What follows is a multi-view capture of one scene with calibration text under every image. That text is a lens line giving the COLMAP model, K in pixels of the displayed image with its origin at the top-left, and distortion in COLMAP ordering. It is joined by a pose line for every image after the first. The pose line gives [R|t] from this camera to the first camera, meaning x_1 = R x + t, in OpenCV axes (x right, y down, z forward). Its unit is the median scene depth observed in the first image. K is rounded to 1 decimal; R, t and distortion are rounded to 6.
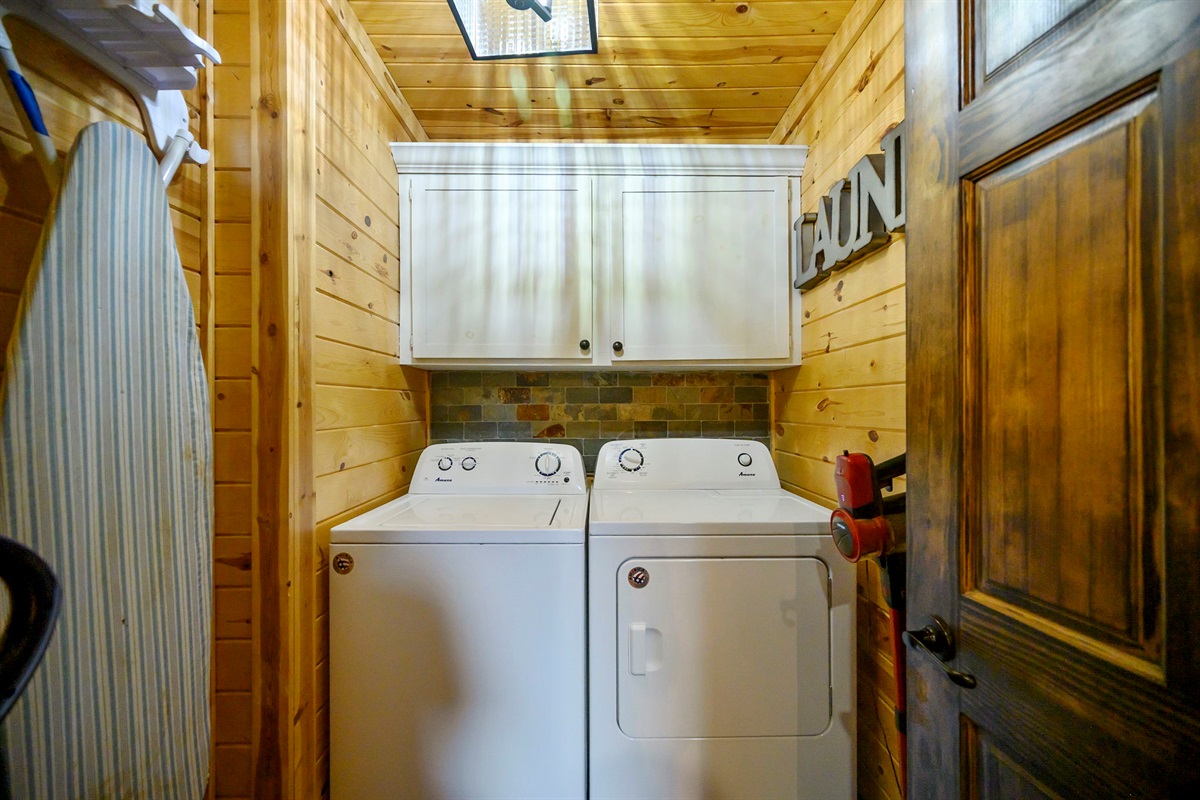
lens RADIAL K [[475.1, 0, 597.8], [0, 475.1, 408.9], [0, 0, 1]] dist [0.001050, 0.000097]
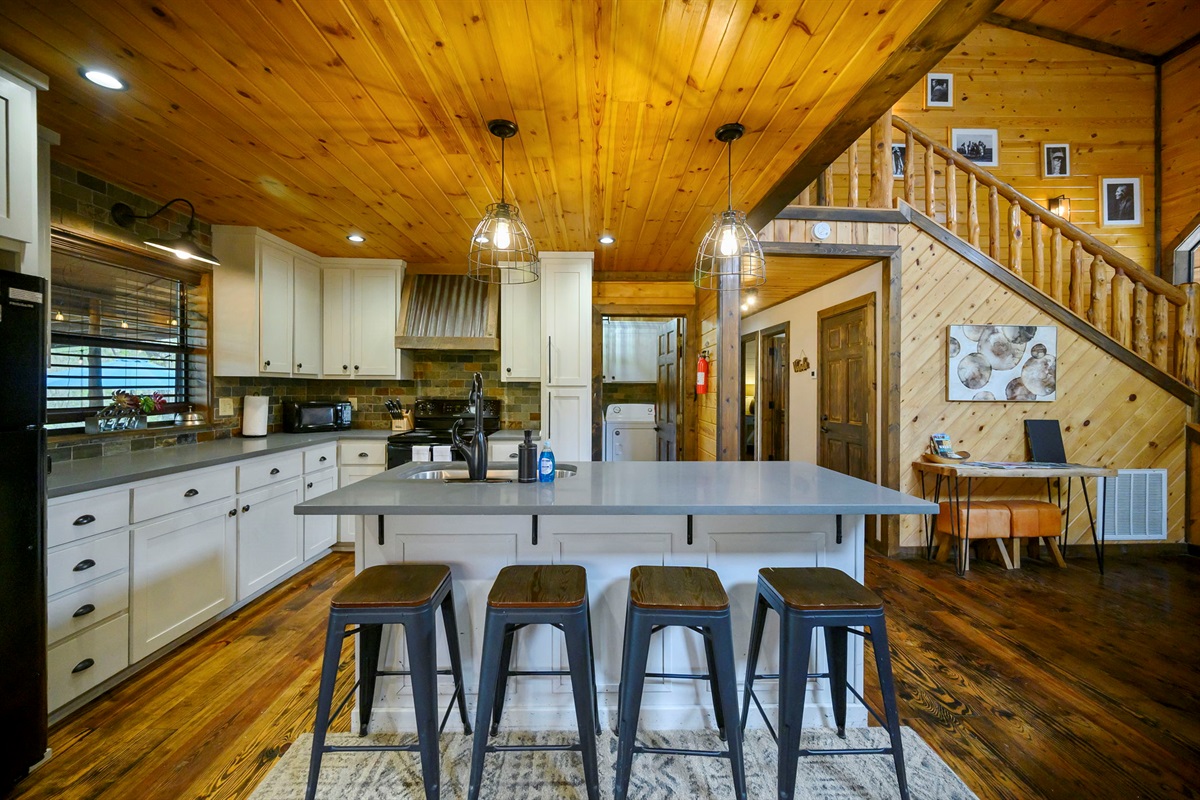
lens RADIAL K [[475.1, 0, 600.7], [0, 475.1, 393.9], [0, 0, 1]] dist [0.001050, 0.000097]
pose [[0.999945, 0.009133, 0.005211, -0.067589], [-0.009122, 0.999956, -0.002141, 0.000502], [-0.005230, 0.002094, 0.999984, -2.502687]]
